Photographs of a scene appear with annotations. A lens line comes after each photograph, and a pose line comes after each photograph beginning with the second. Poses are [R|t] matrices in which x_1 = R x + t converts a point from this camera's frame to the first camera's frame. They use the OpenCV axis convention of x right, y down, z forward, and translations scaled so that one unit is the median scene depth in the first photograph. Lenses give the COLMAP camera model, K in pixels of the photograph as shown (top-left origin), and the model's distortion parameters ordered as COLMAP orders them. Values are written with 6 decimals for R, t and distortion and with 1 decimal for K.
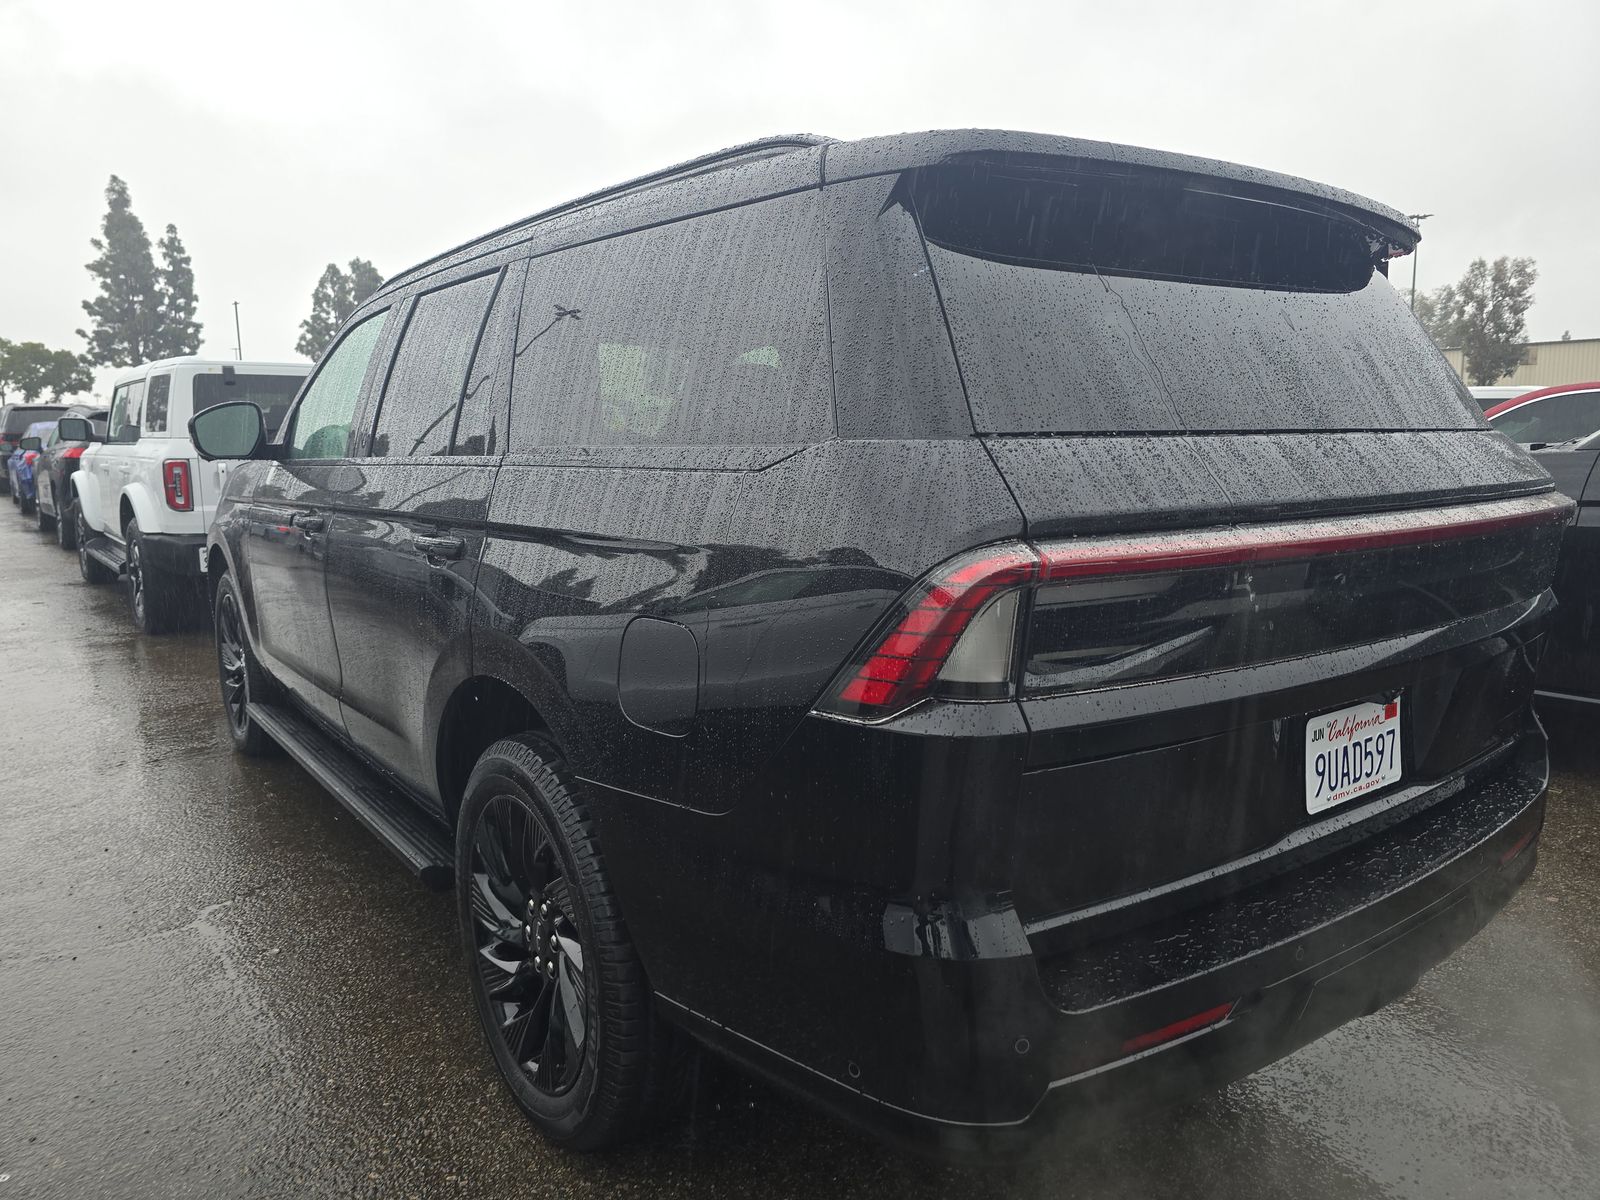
lens RADIAL K [[1094.1, 0, 800.0], [0, 1094.1, 600.0], [0, 0, 1]] dist [0.063163, -0.056208]
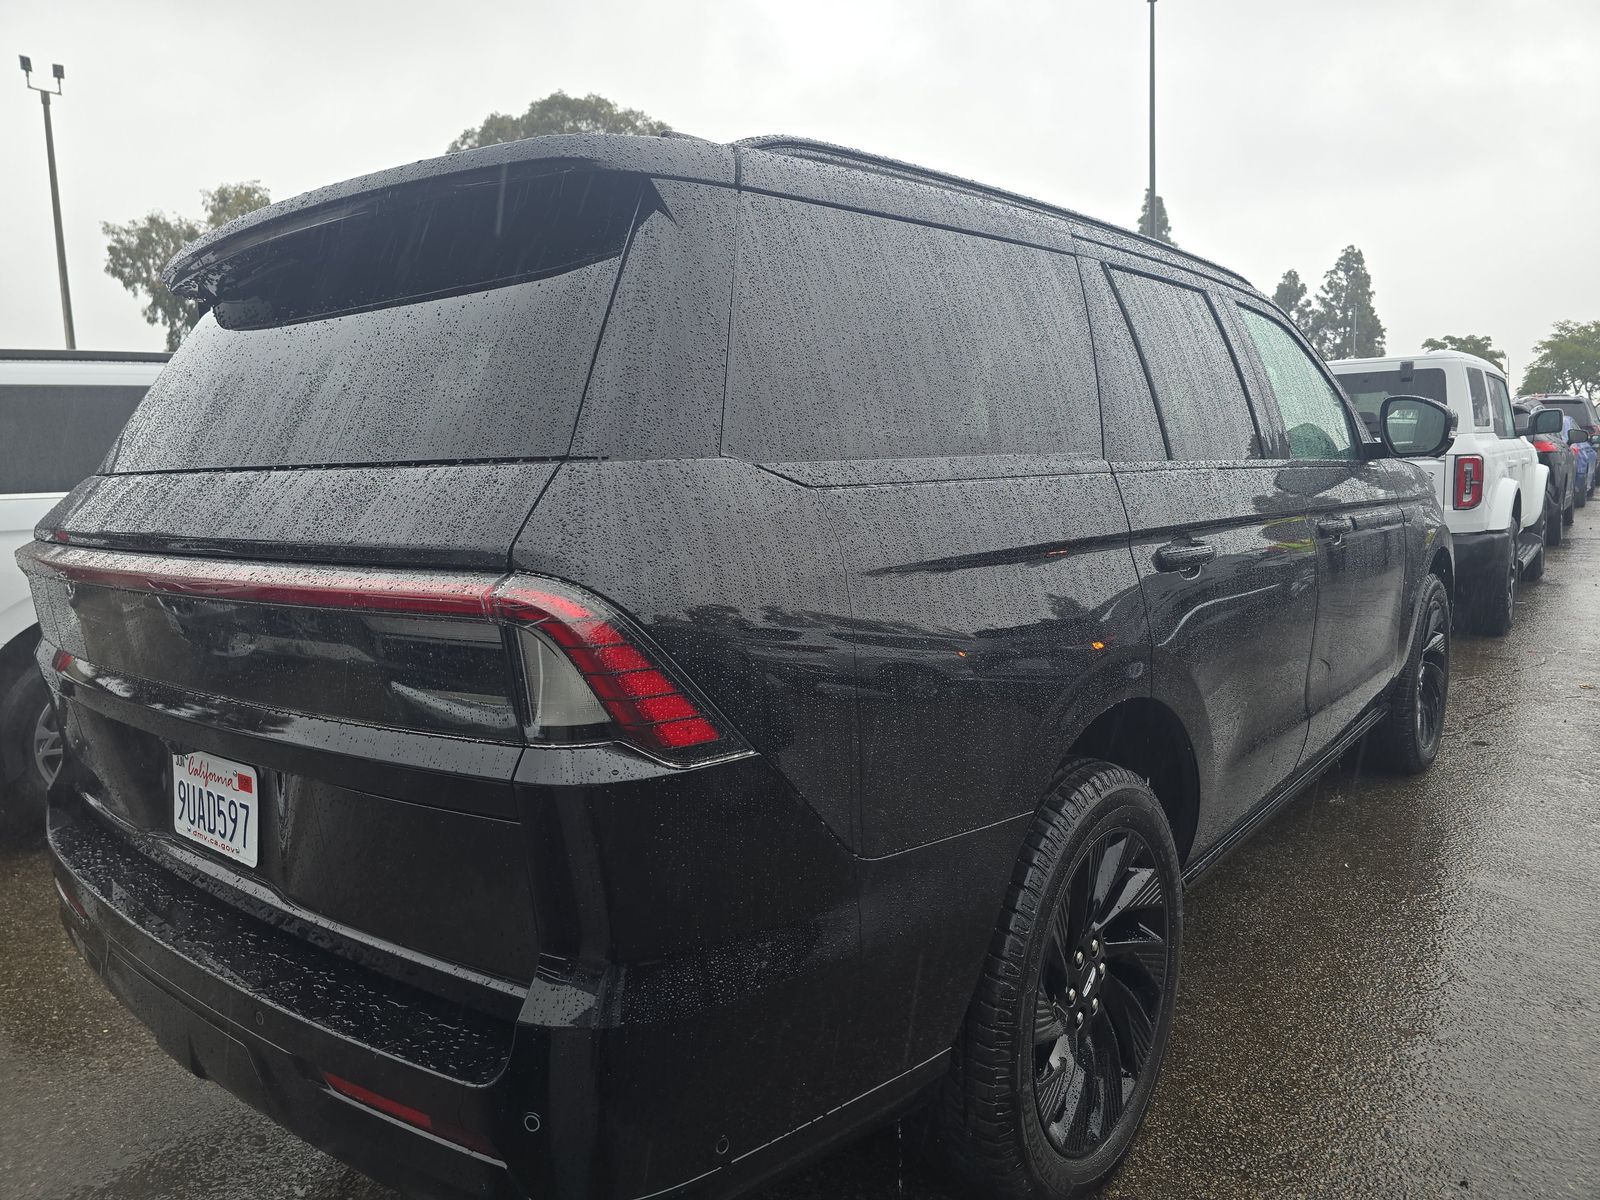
lens RADIAL K [[1094.1, 0, 800.0], [0, 1094.1, 600.0], [0, 0, 1]] dist [0.063163, -0.056208]
pose [[0.215318, 0.116070, -0.969621, 1.562402], [-0.105259, 0.989885, 0.095121, -0.187974], [0.970855, 0.081580, 0.225358, 1.291340]]
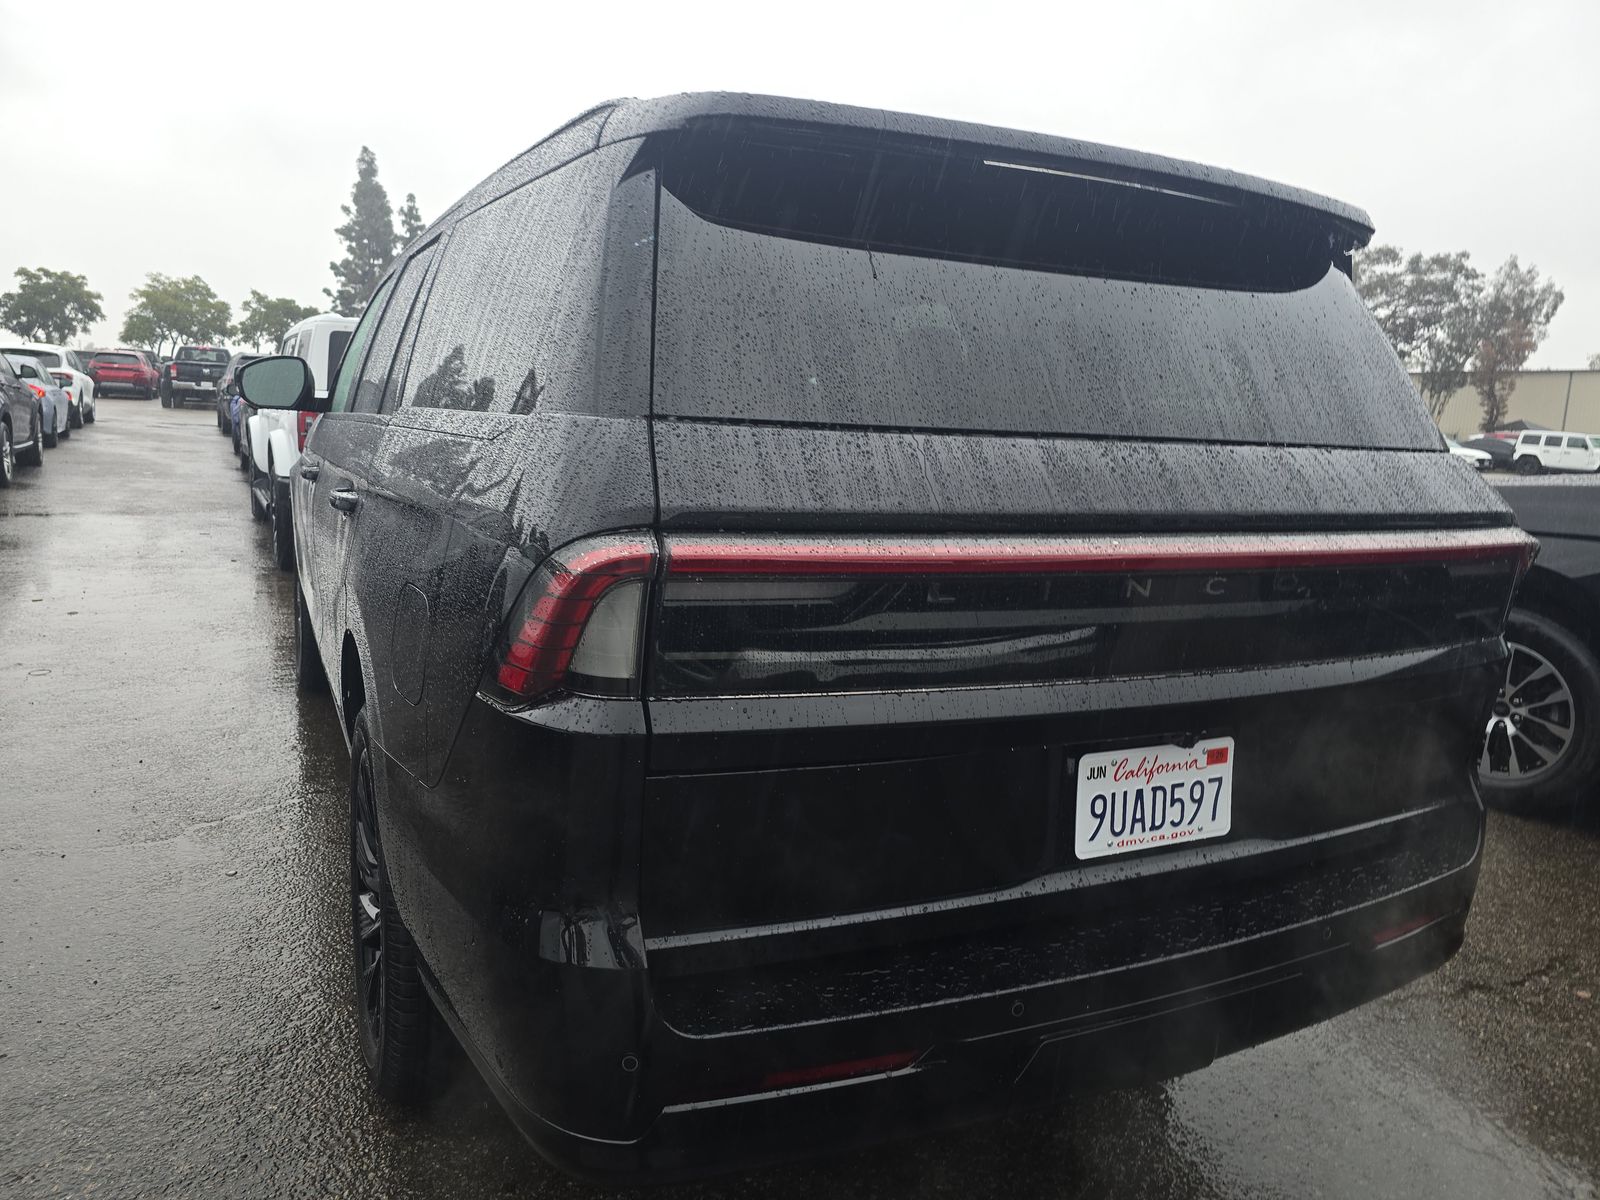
lens RADIAL K [[1090.2, 0, 805.2], [0, 1090.2, 598.3], [0, 0, 1]] dist [0.097924, -0.127012]
pose [[0.983019, 0.083530, -0.163391, 0.360351], [-0.081275, 0.996482, 0.020450, -0.019262], [0.164525, -0.006823, 0.986349, 0.071555]]
